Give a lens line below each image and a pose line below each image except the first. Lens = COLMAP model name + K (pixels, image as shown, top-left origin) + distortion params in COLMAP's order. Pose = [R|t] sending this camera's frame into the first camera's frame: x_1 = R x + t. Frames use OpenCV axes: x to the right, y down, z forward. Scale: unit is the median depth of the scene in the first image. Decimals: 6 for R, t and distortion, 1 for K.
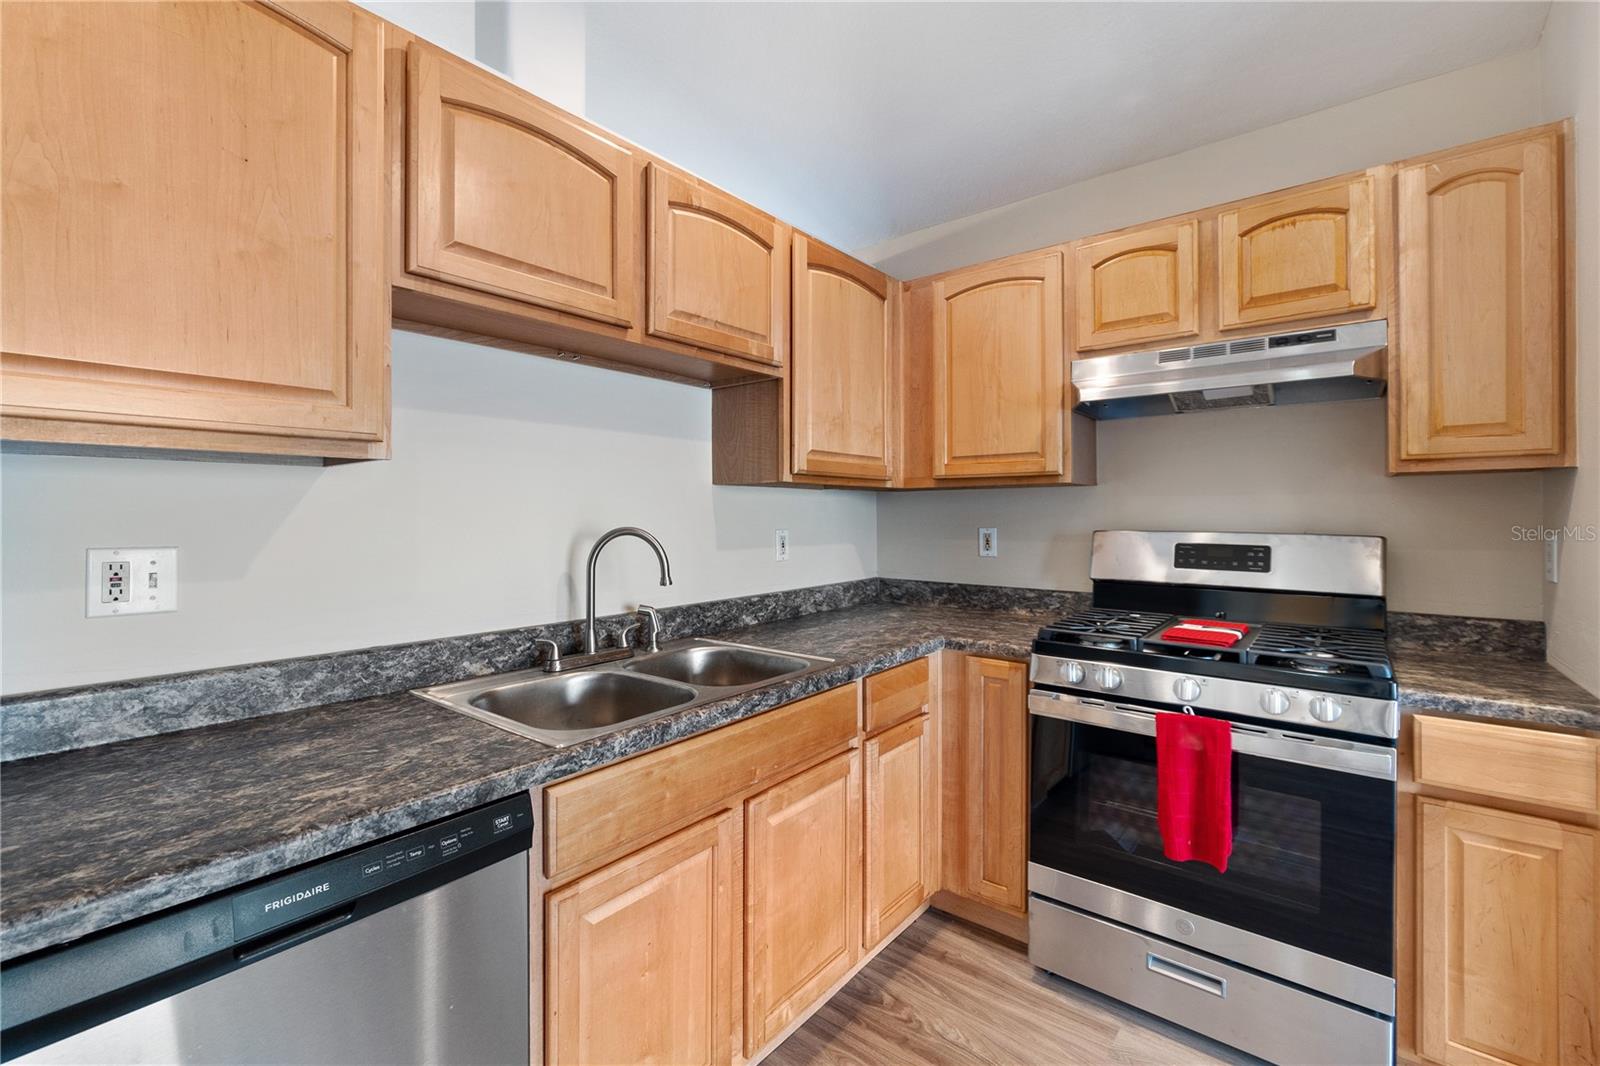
lens RADIAL K [[690.0, 0, 786.5], [0, 690.0, 517.5], [0, 0, 1]] dist [-0.000650, 0.000539]
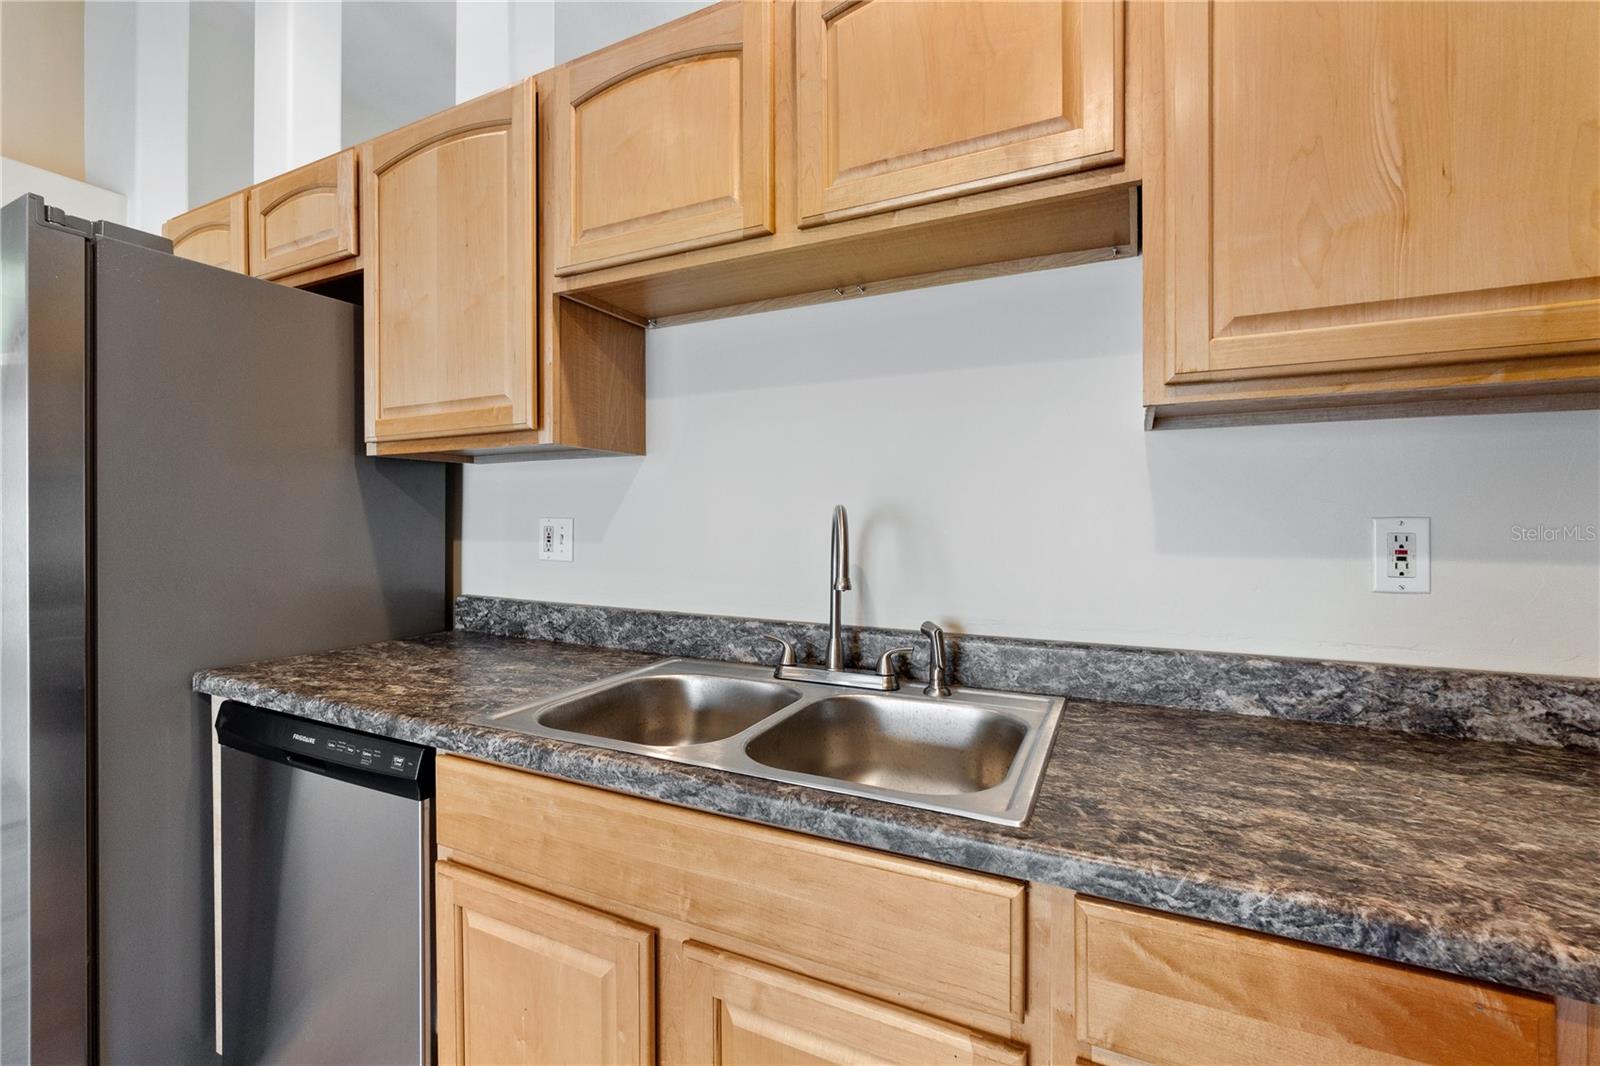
lens RADIAL K [[692.2, 0, 796.3], [0, 692.2, 525.7], [0, 0, 1]] dist [-0.010435, 0.004299]
pose [[0.219767, 0.013104, -0.975464, 0.451857], [-0.003332, 0.999914, 0.012682, 0.025366], [0.975547, 0.000463, 0.219792, 0.772636]]
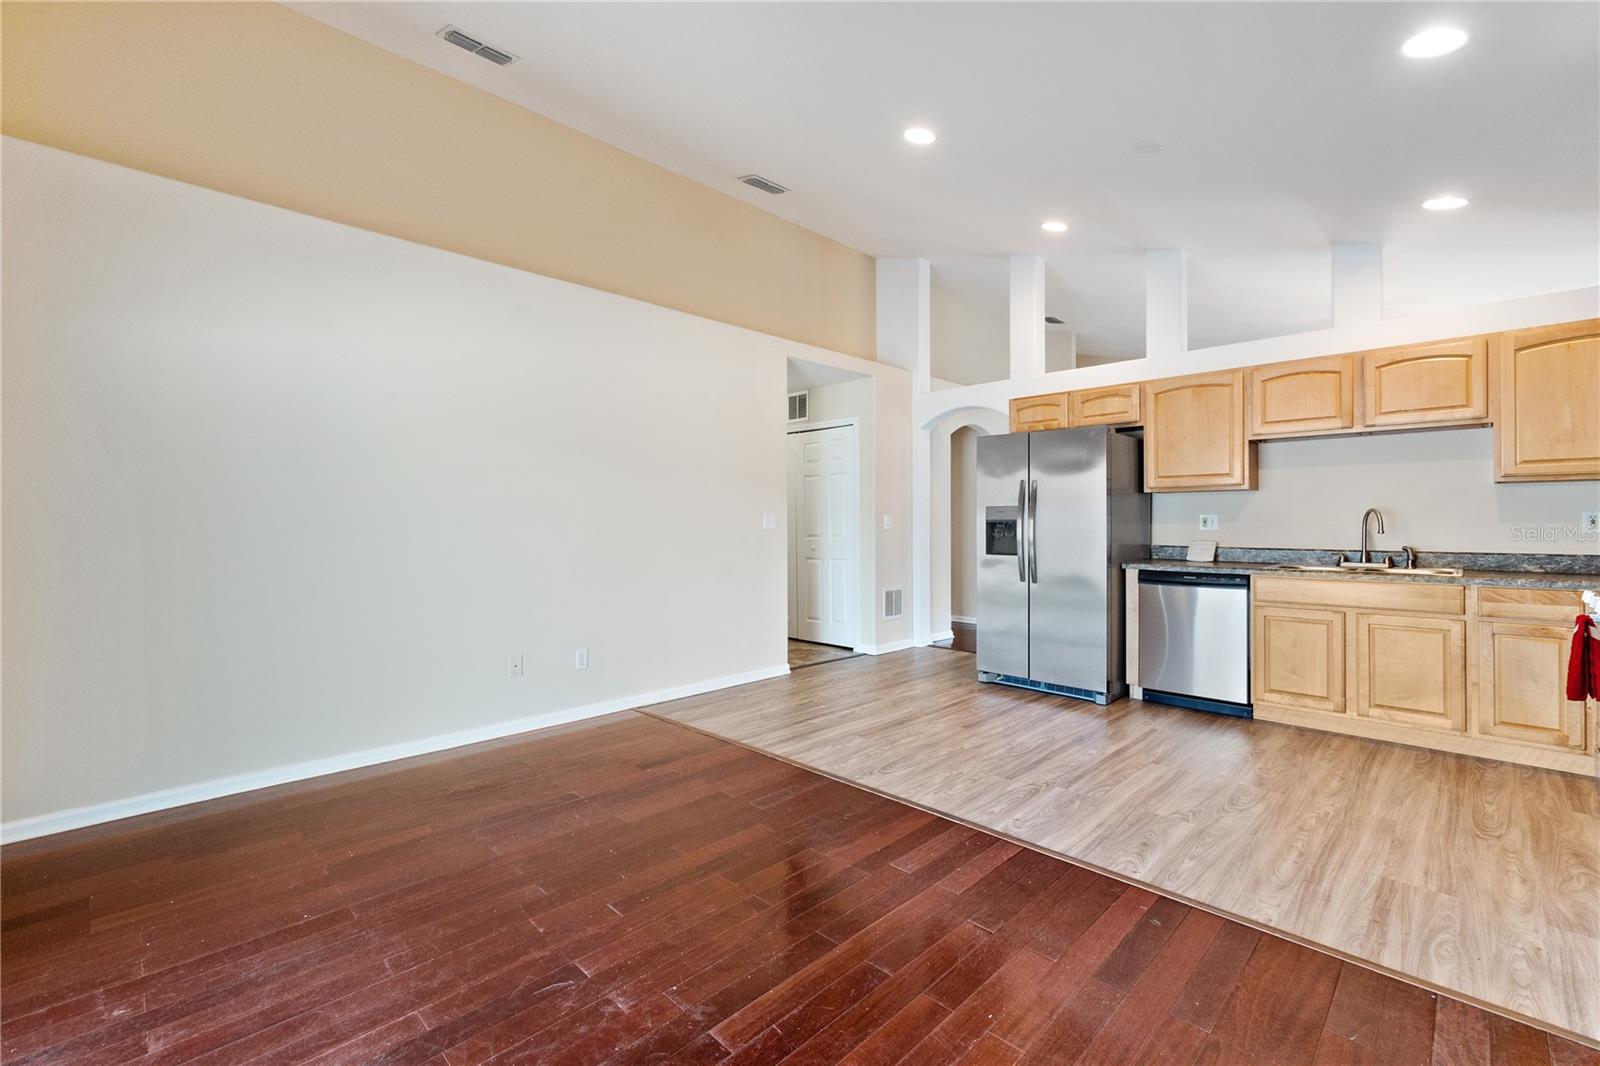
lens RADIAL K [[689.0, 0, 785.6], [0, 689.0, 518.7], [0, 0, 1]] dist [-0.013312, 0.004213]
pose [[-0.116017, -0.000226, -0.993247, 2.198219], [0.000712, 1.000000, -0.000311, 0.045836], [0.993247, -0.000743, -0.116017, -0.662516]]
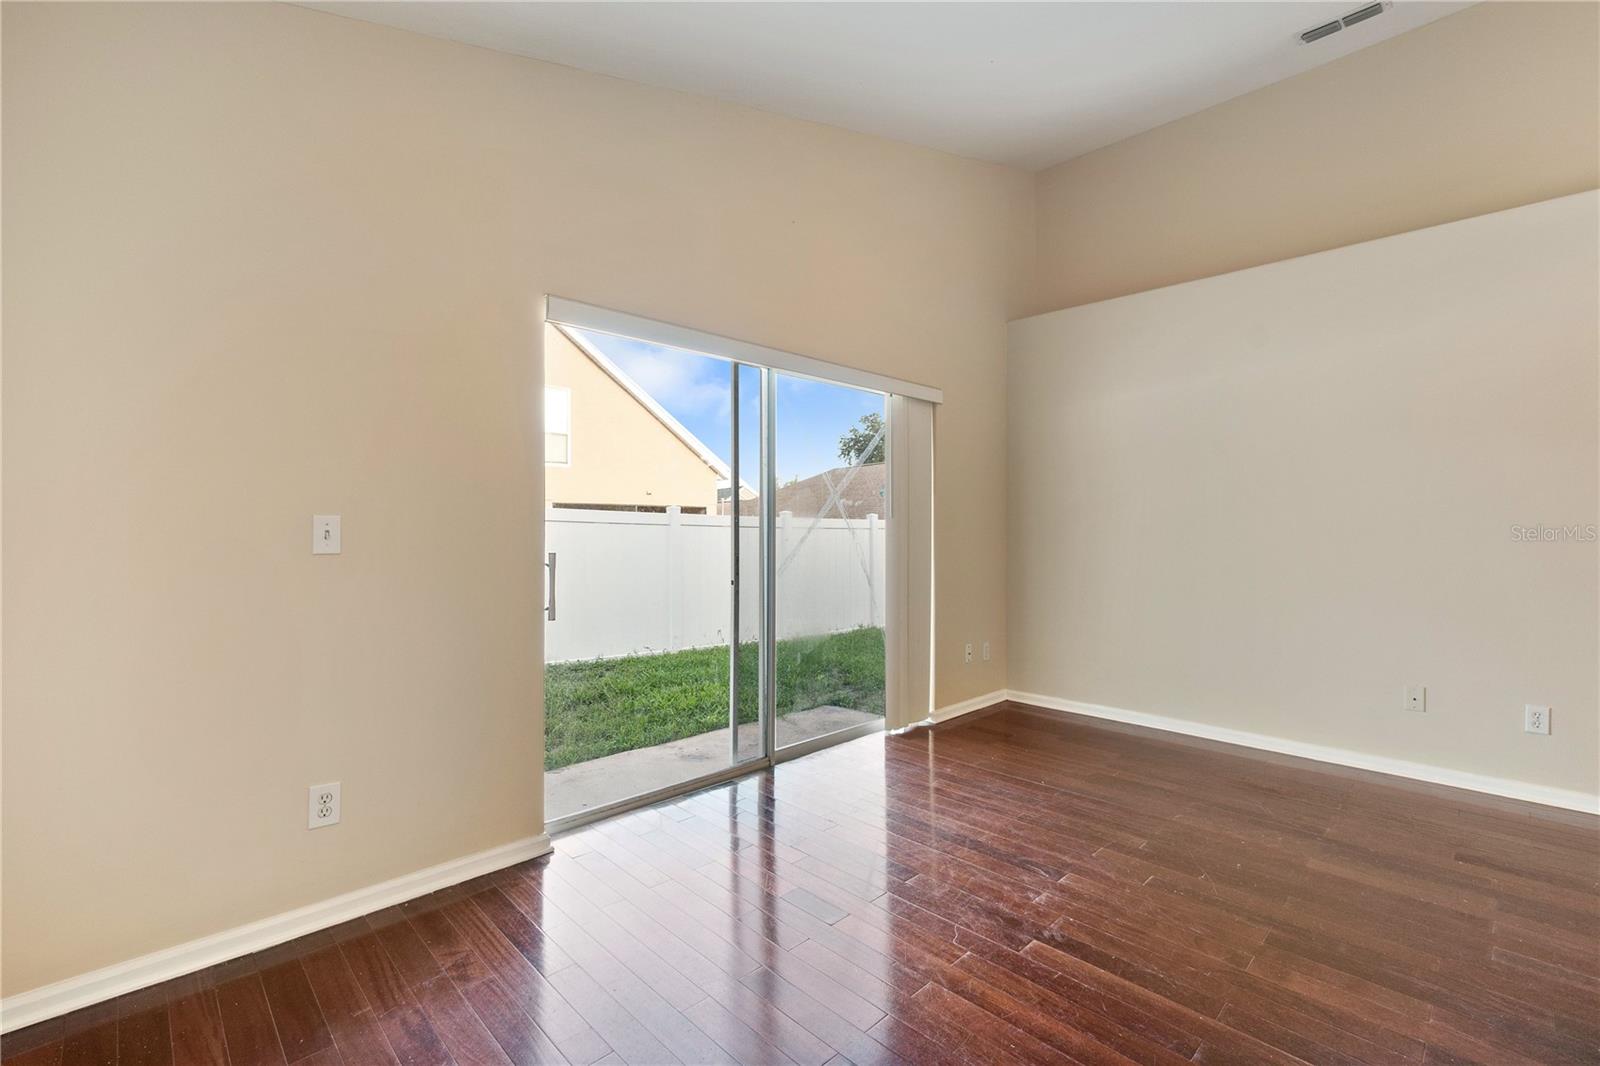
lens RADIAL K [[697.6, 0, 793.3], [0, 697.6, 495.0], [0, 0, 1]] dist [-0.010462, 0.006752]
pose [[-0.993170, 0.006887, 0.116476, 1.577233], [0.001595, 0.998965, -0.045466, 0.041791], [-0.116669, -0.044970, -0.992152, 0.332265]]
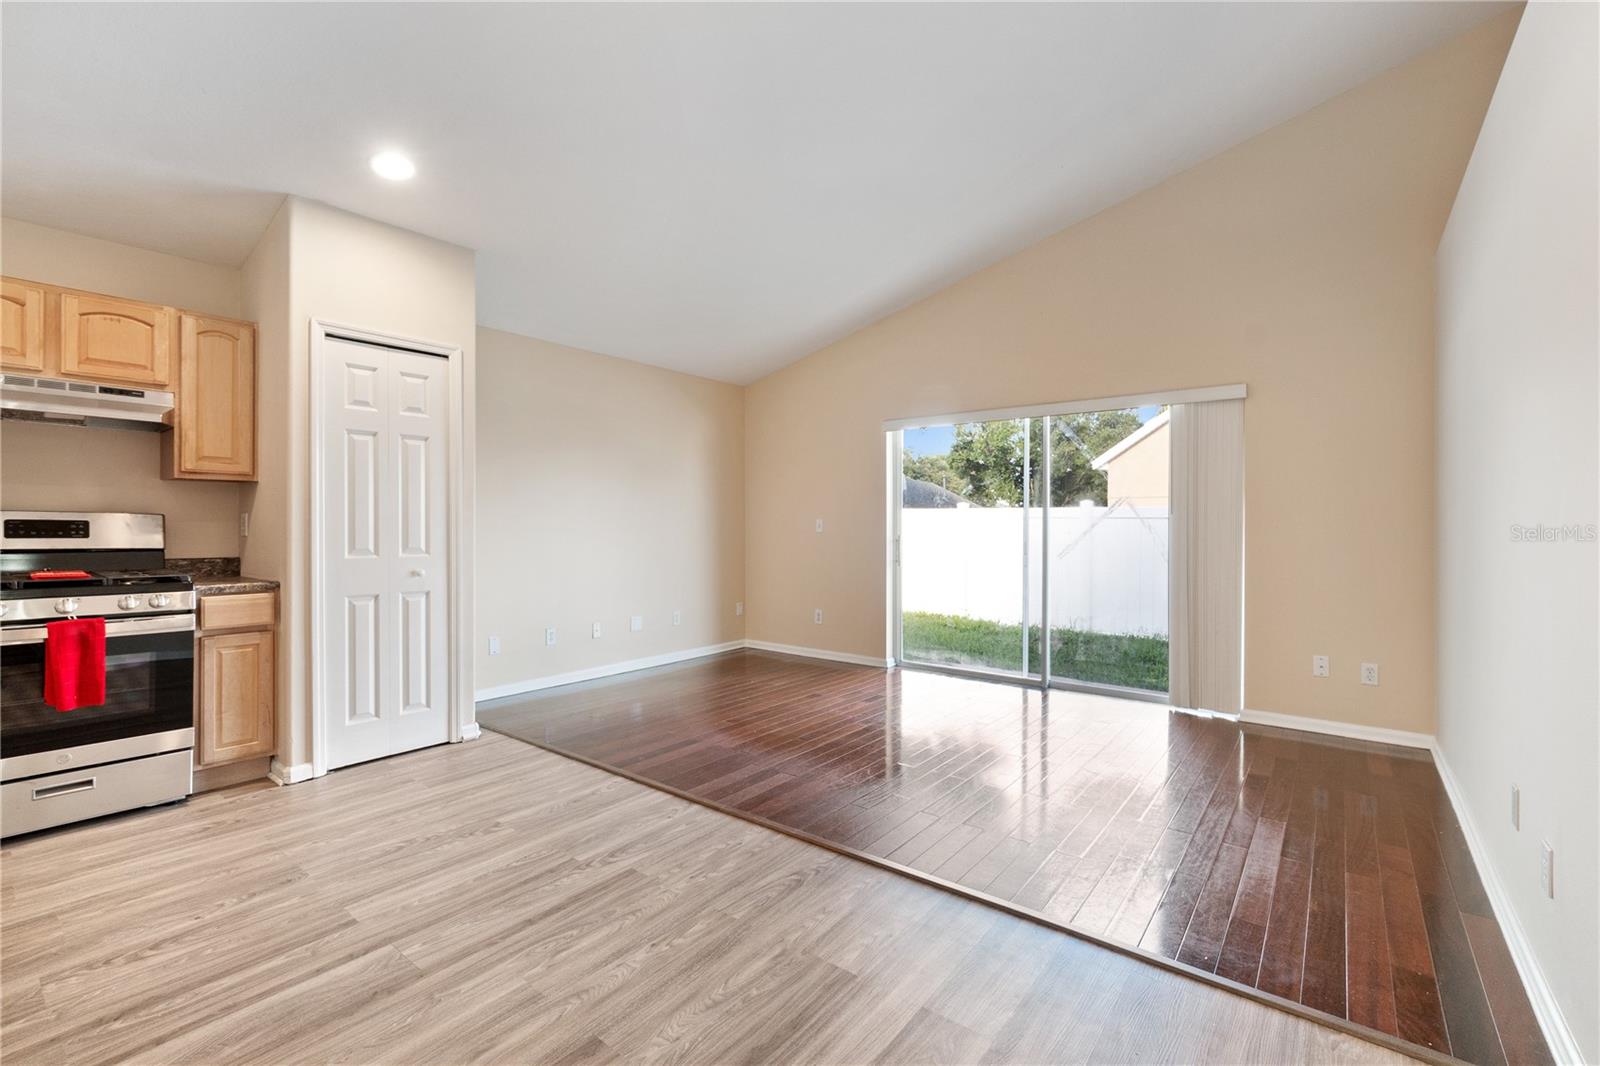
lens RADIAL K [[692.2, 0, 796.3], [0, 692.2, 525.7], [0, 0, 1]] dist [-0.010435, 0.004299]
pose [[-0.019580, 0.004139, 0.999800, -0.941008], [-0.000578, 0.999991, -0.004151, 0.065767], [-0.999808, -0.000659, -0.019577, -0.583778]]
